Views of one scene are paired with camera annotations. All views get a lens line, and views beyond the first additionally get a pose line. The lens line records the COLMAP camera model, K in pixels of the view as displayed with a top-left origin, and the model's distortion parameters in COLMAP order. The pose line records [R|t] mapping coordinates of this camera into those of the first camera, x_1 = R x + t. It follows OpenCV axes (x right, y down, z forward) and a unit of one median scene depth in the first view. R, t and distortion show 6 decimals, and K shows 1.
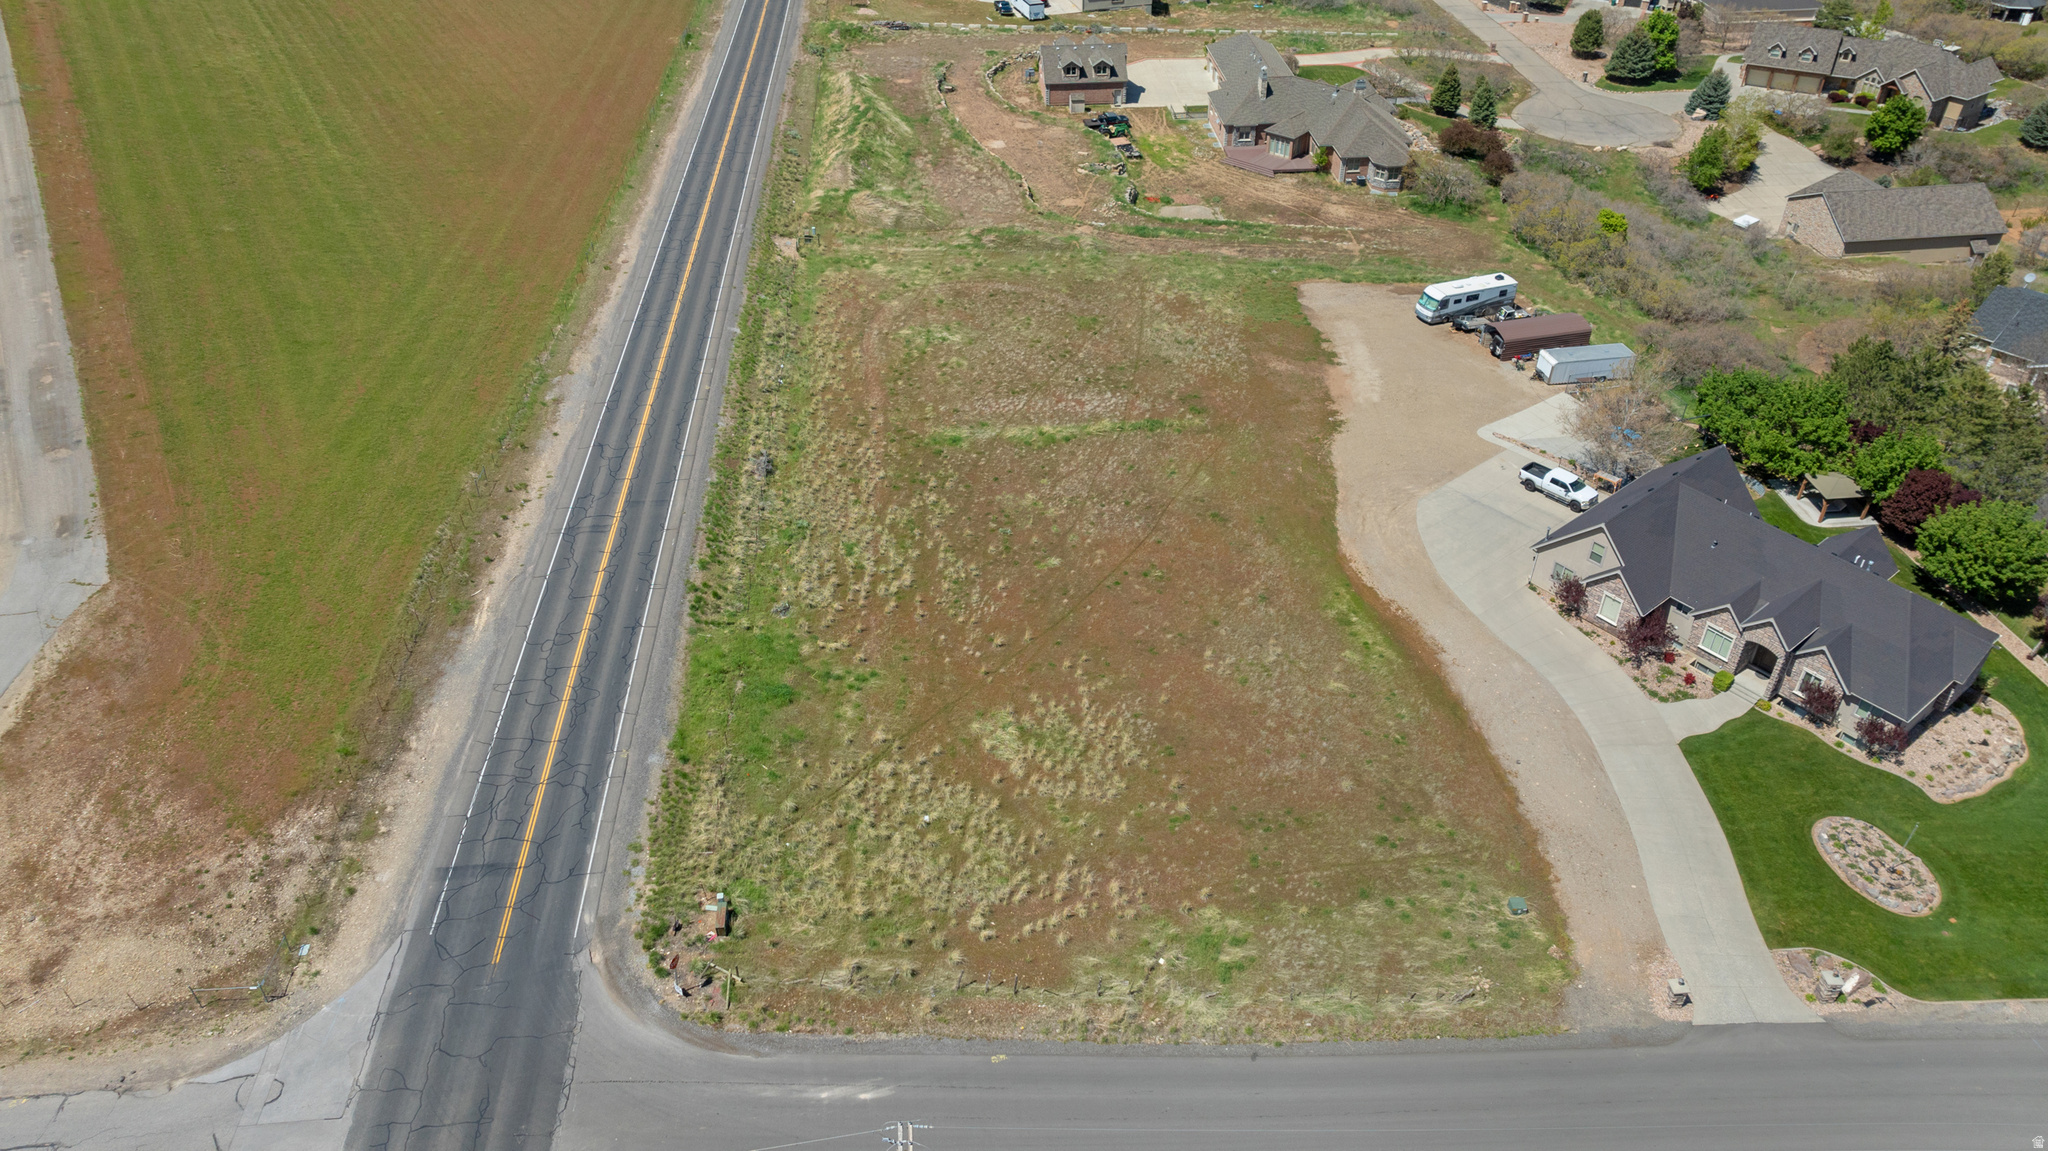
lens RADIAL K [[1442.5, 0, 1027.6], [0, 1442.5, 568.7], [0, 0, 1]] dist [-0.023132, 0.008979]
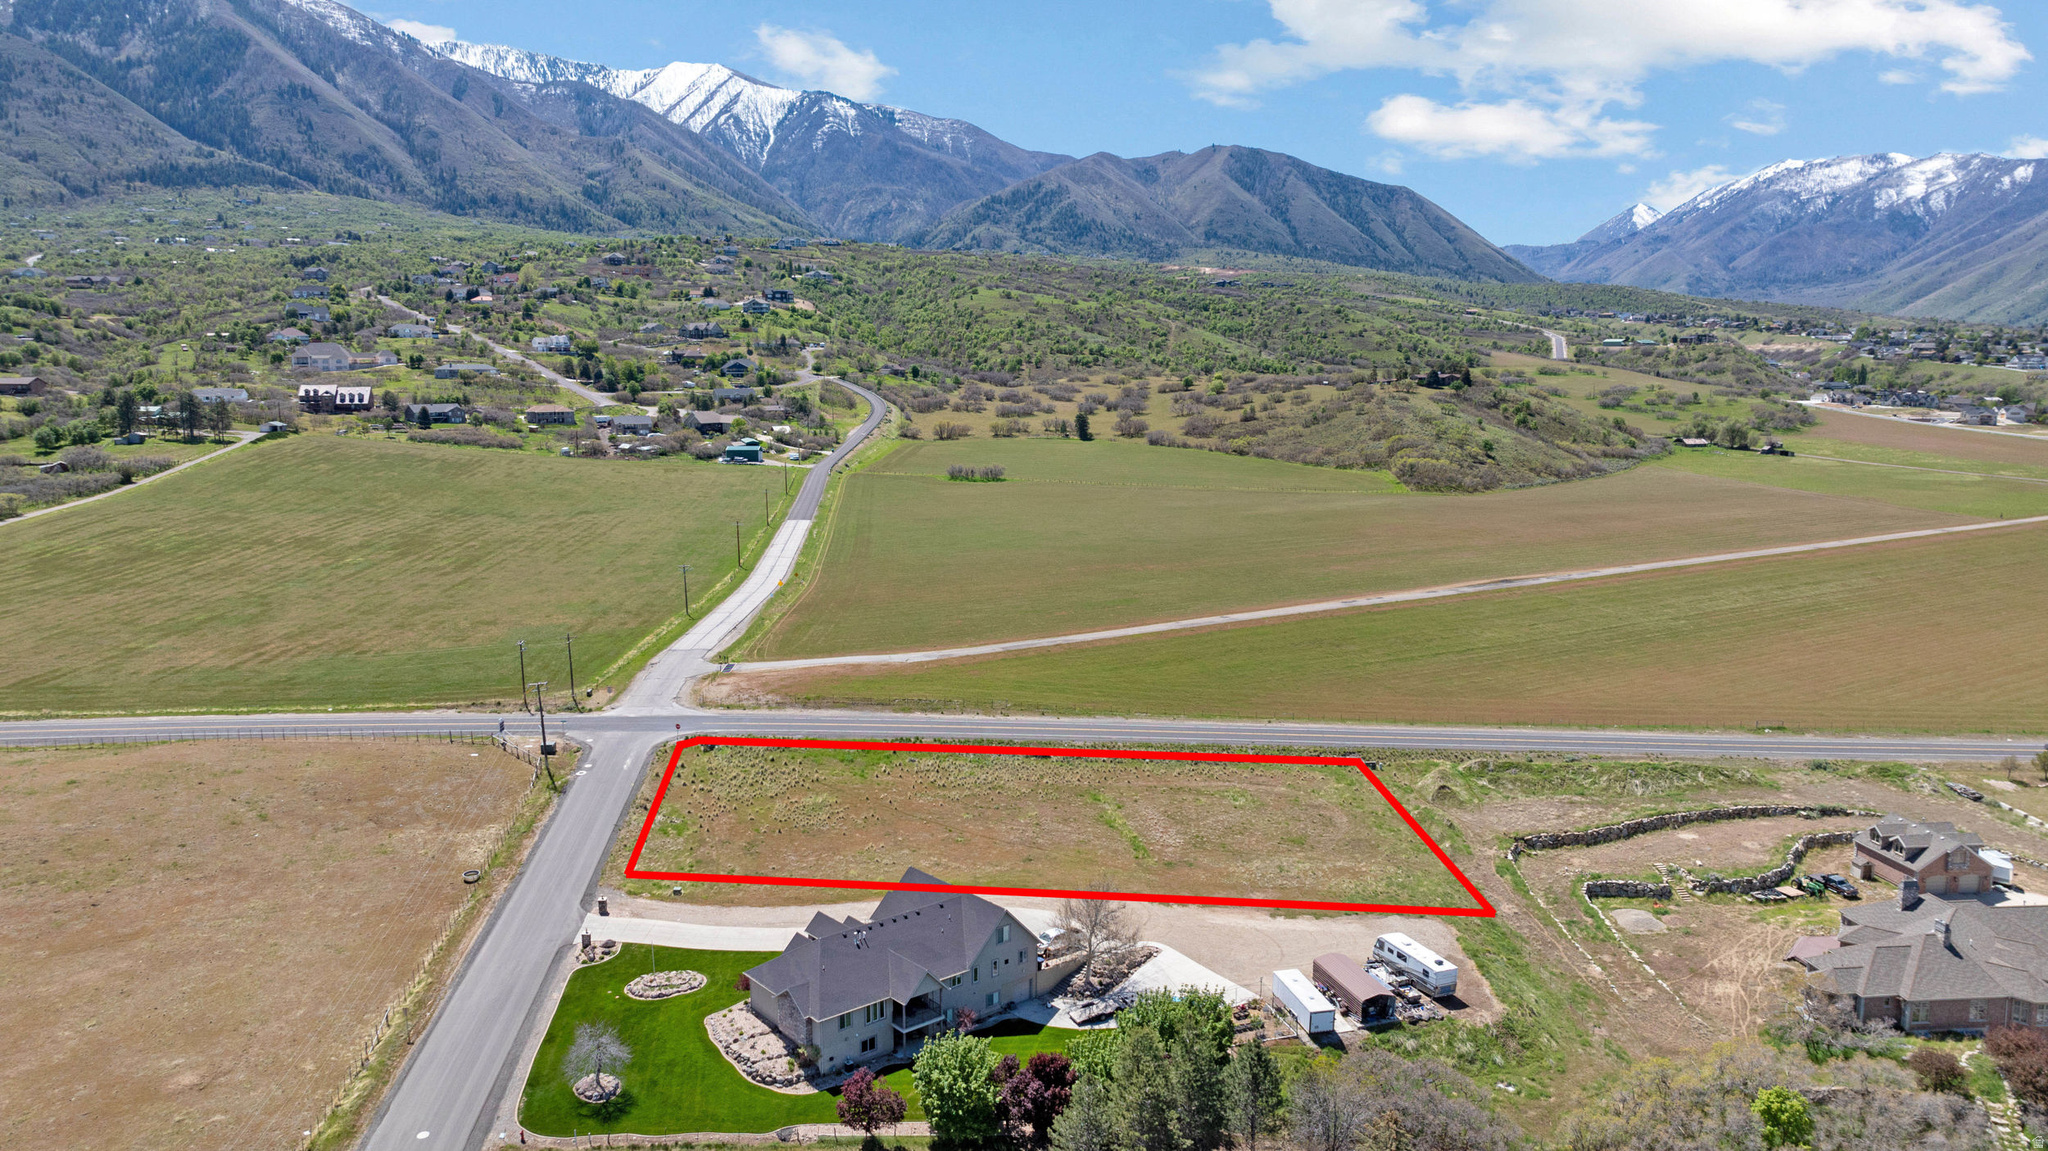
lens RADIAL K [[1451.5, 0, 1027.9], [0, 1451.5, 557.3], [0, 0, 1]] dist [-0.048867, 0.066461]
pose [[0.018586, 0.142216, -0.989661, 1.722208], [-0.603338, 0.790894, 0.102322, -0.480225], [0.797269, 0.595199, 0.100504, 0.686198]]
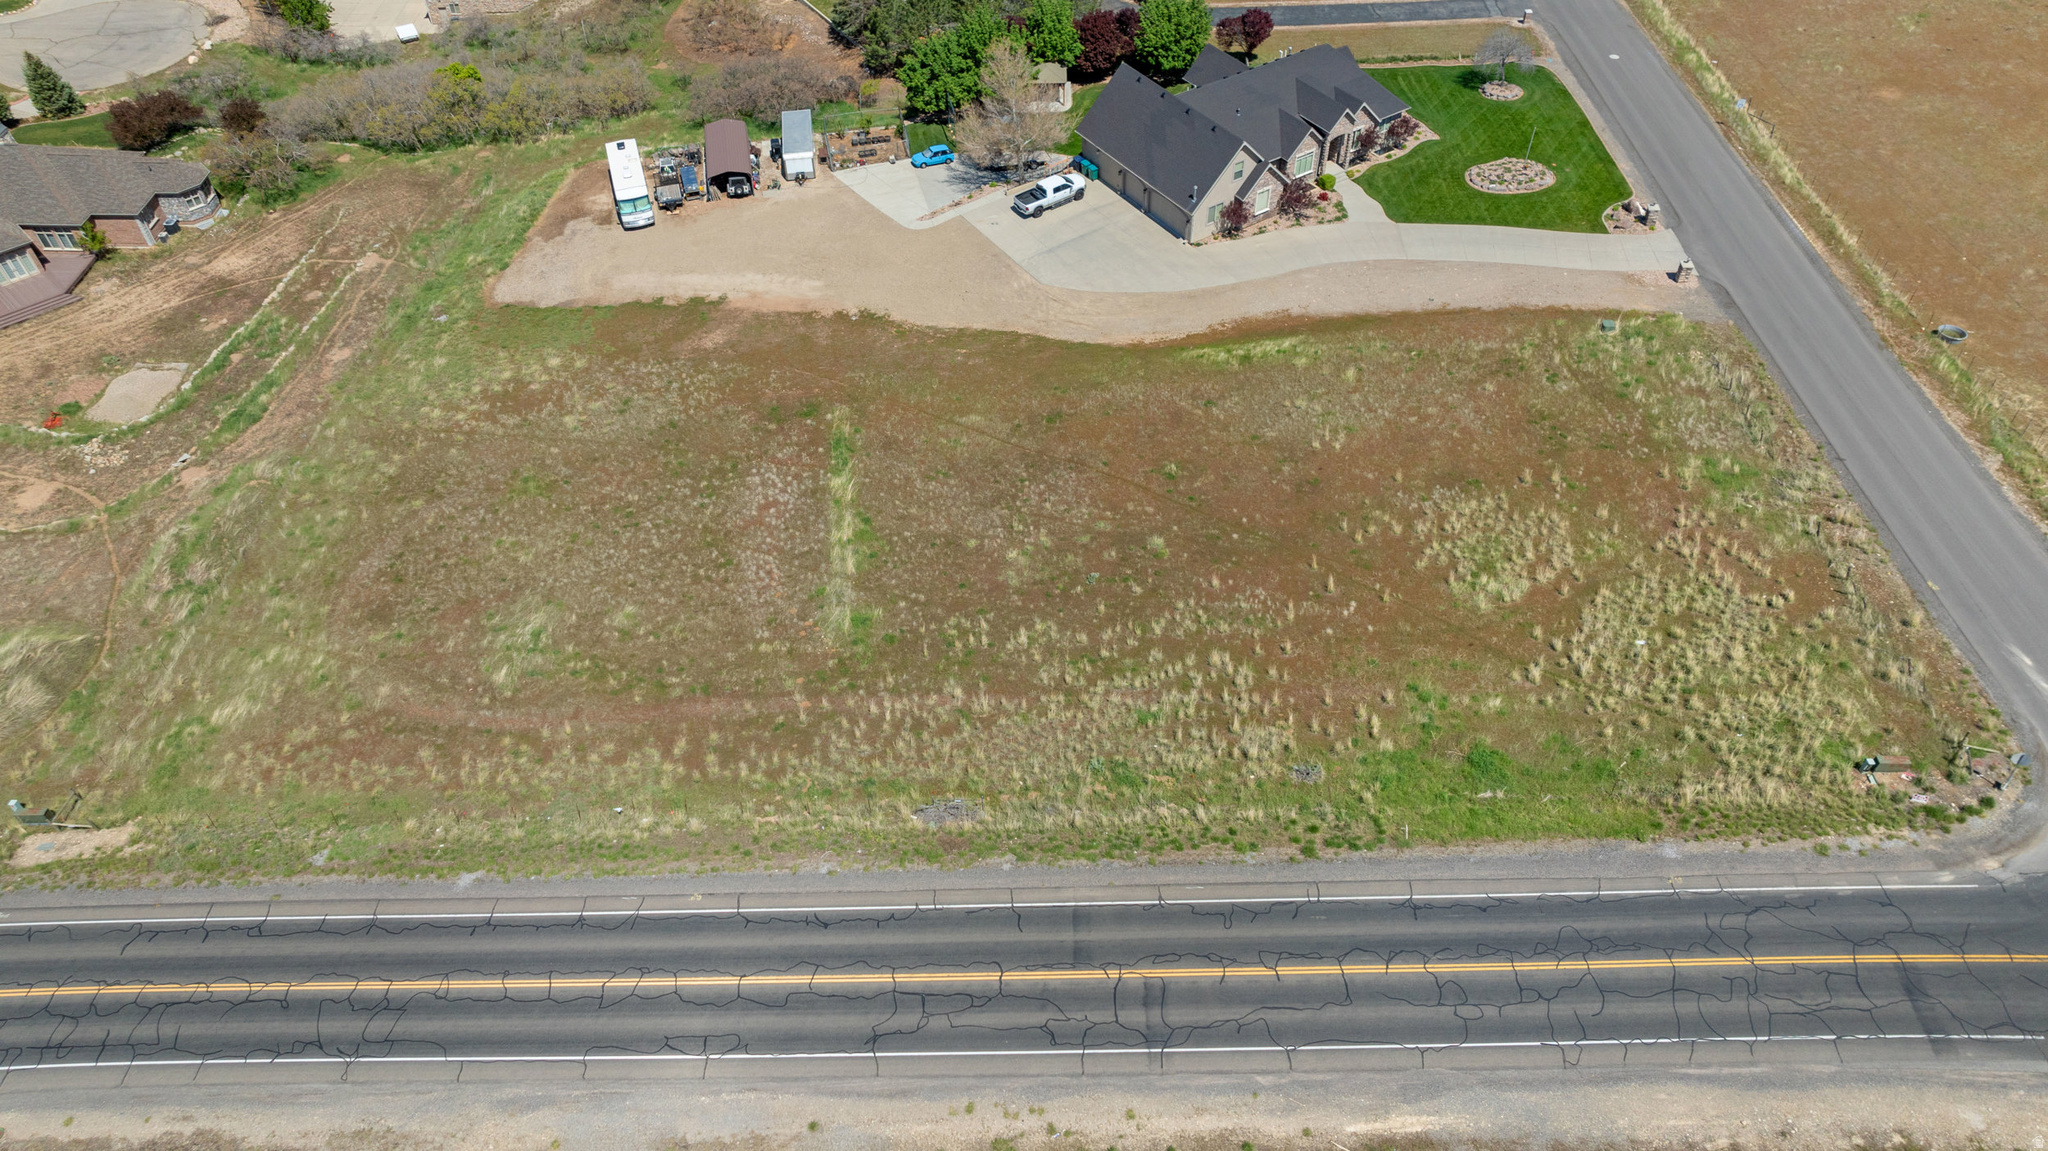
lens RADIAL K [[1442.5, 0, 1027.6], [0, 1442.5, 568.7], [0, 0, 1]] dist [-0.023132, 0.008979]
pose [[0.096449, -0.710696, 0.696856, -0.586788], [0.607224, 0.596753, 0.524562, -0.482477], [-0.788655, 0.372554, 0.489107, 0.647144]]
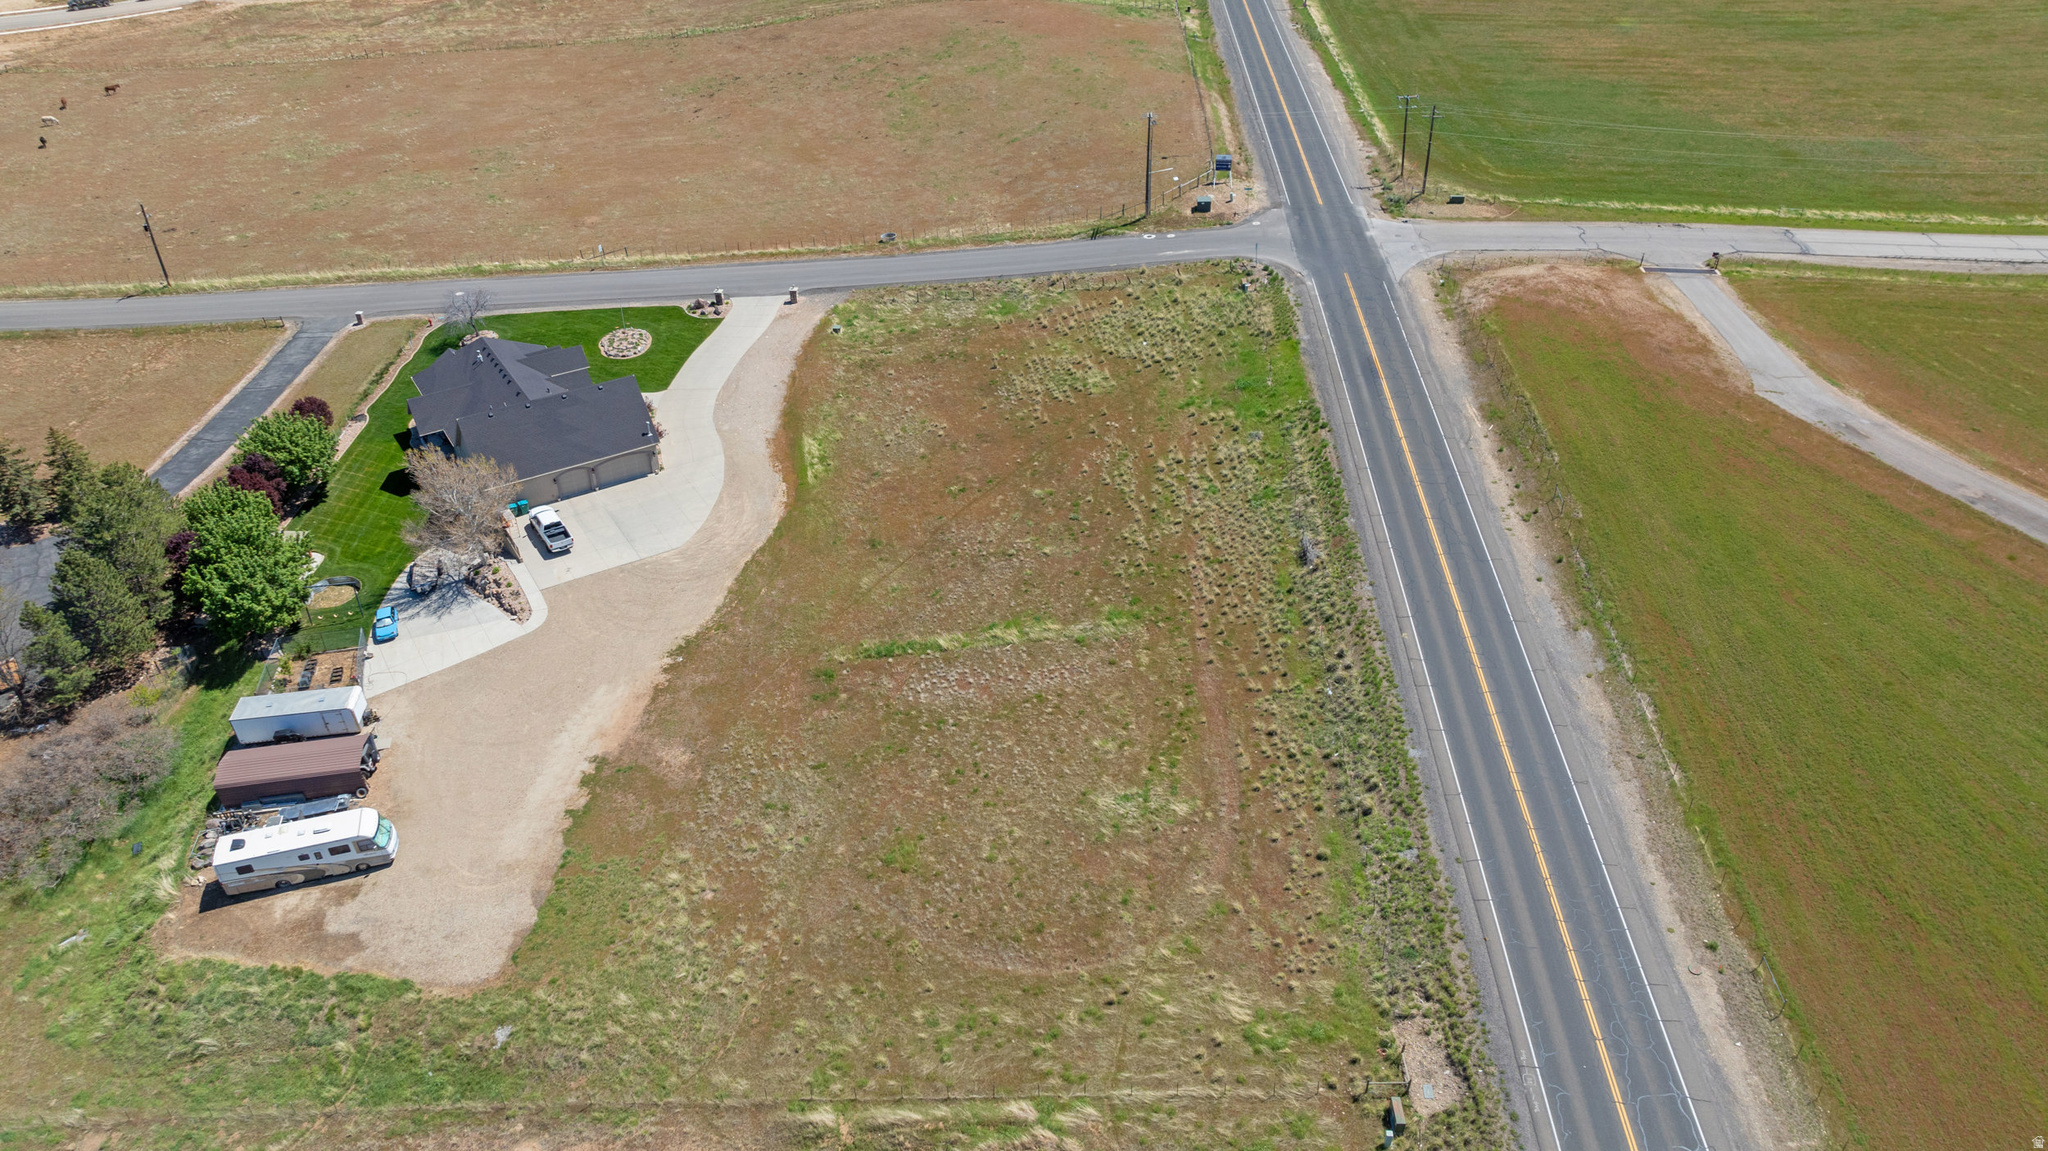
lens RADIAL K [[1442.5, 0, 1027.6], [0, 1442.5, 568.7], [0, 0, 1]] dist [-0.023132, 0.008979]
pose [[-0.992691, -0.058612, 0.105499, -0.100835], [0.080224, 0.332601, 0.939649, -1.088626], [-0.090164, 0.941245, -0.325467, 1.434635]]
